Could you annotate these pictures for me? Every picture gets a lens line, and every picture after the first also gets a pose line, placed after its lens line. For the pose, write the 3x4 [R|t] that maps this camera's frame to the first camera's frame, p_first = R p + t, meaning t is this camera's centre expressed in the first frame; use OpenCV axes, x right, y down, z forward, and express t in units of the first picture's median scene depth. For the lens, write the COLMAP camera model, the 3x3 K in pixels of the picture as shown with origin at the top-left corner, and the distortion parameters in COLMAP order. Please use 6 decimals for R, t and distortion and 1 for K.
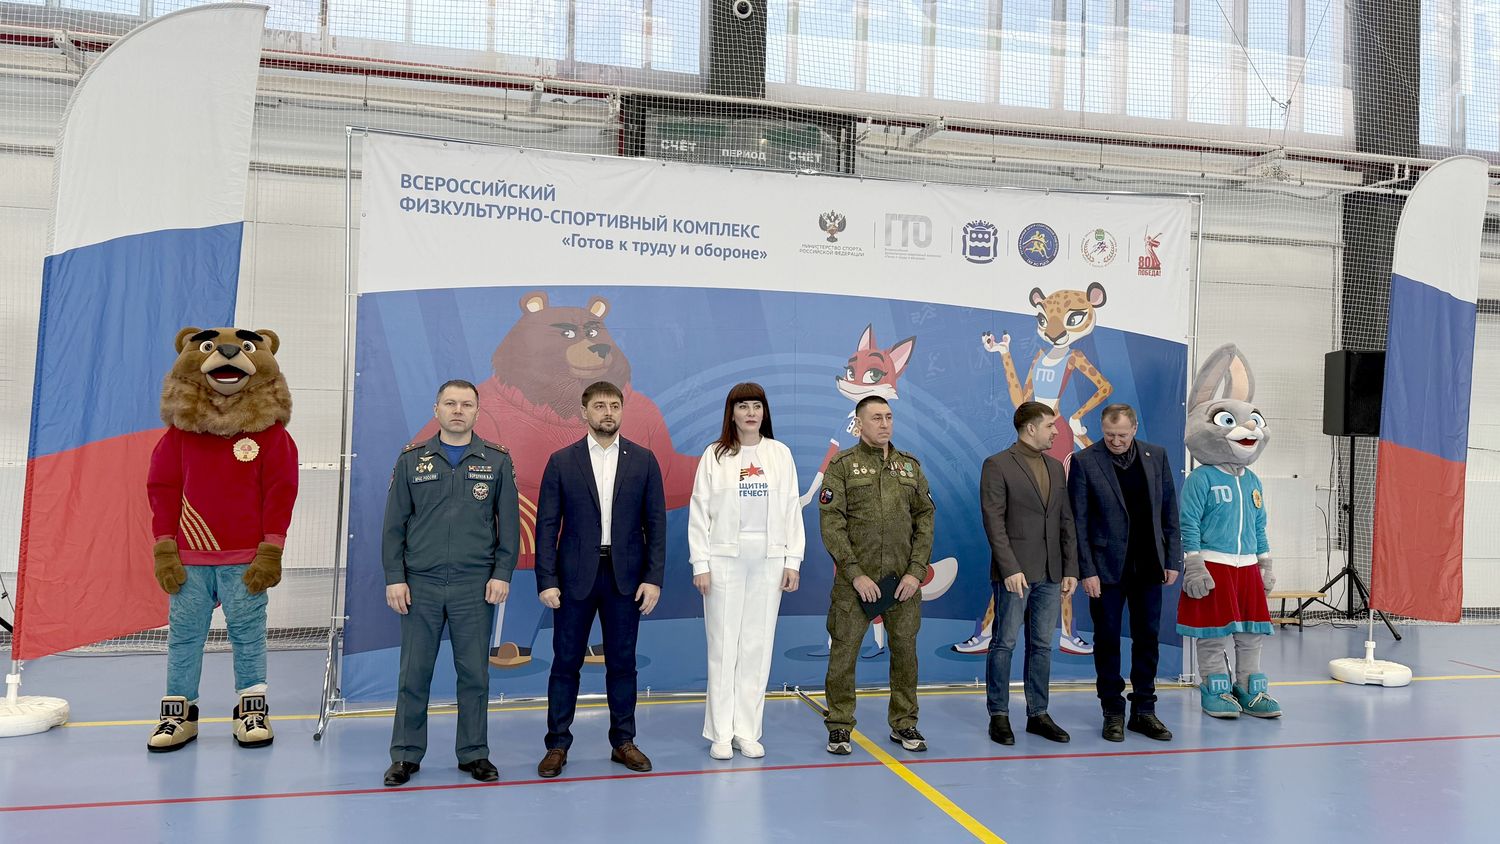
lens RADIAL K [[1231.5, 0, 783.9], [0, 1231.5, 382.0], [0, 0, 1]] dist [0.101237, -0.019040]
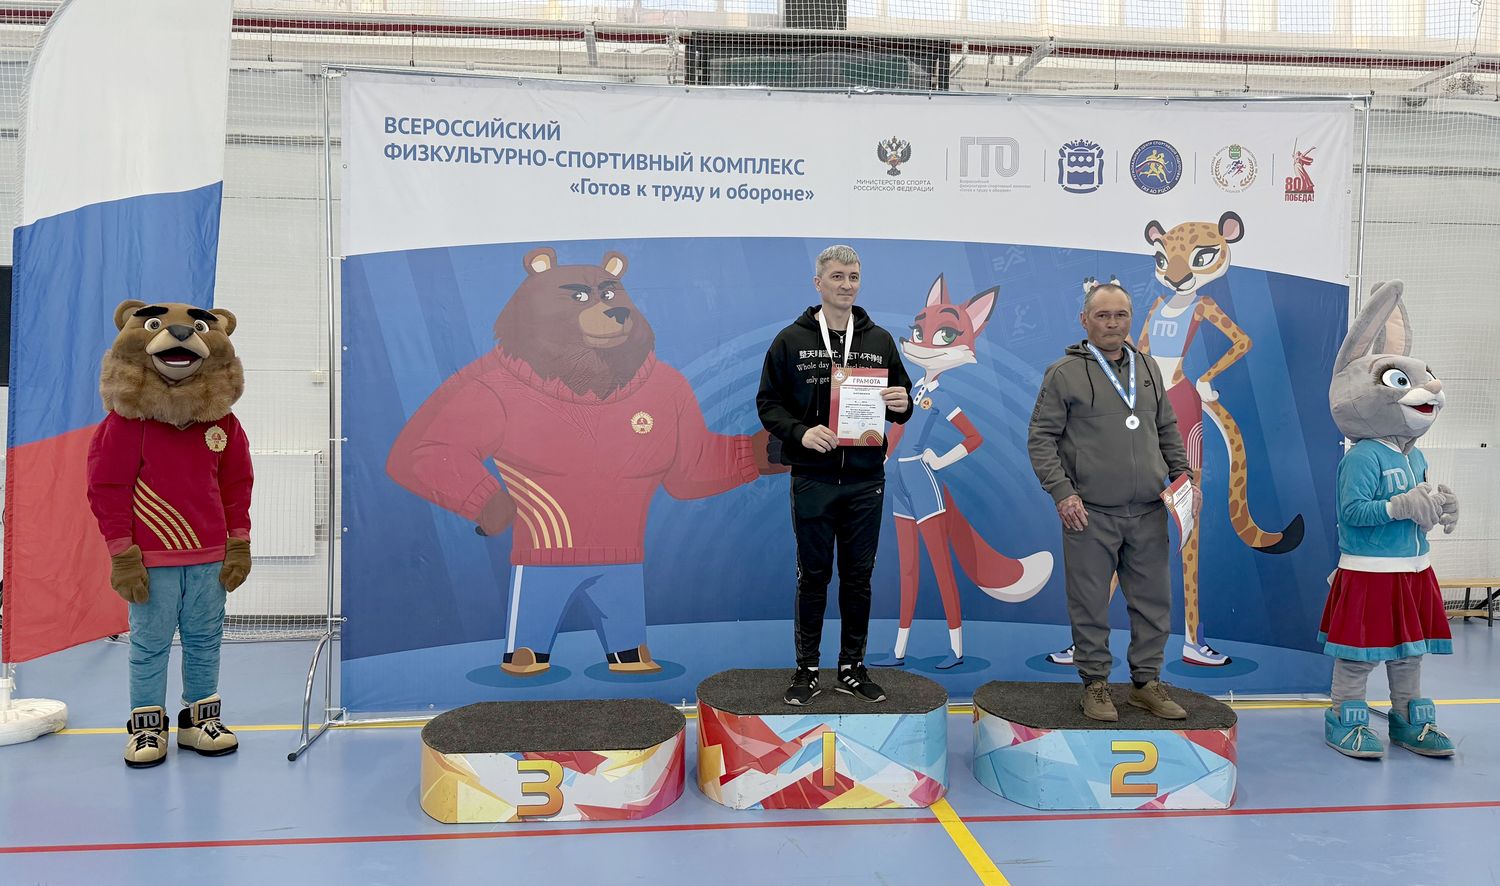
lens RADIAL K [[1161.7, 0, 744.1], [0, 1161.7, 438.0], [0, 0, 1]] dist [0.046403, -0.031995]
pose [[0.986326, -0.015070, -0.164118, 0.066274], [0.025909, 0.997607, 0.064101, 0.010223], [0.162759, -0.067476, 0.984356, 0.201763]]
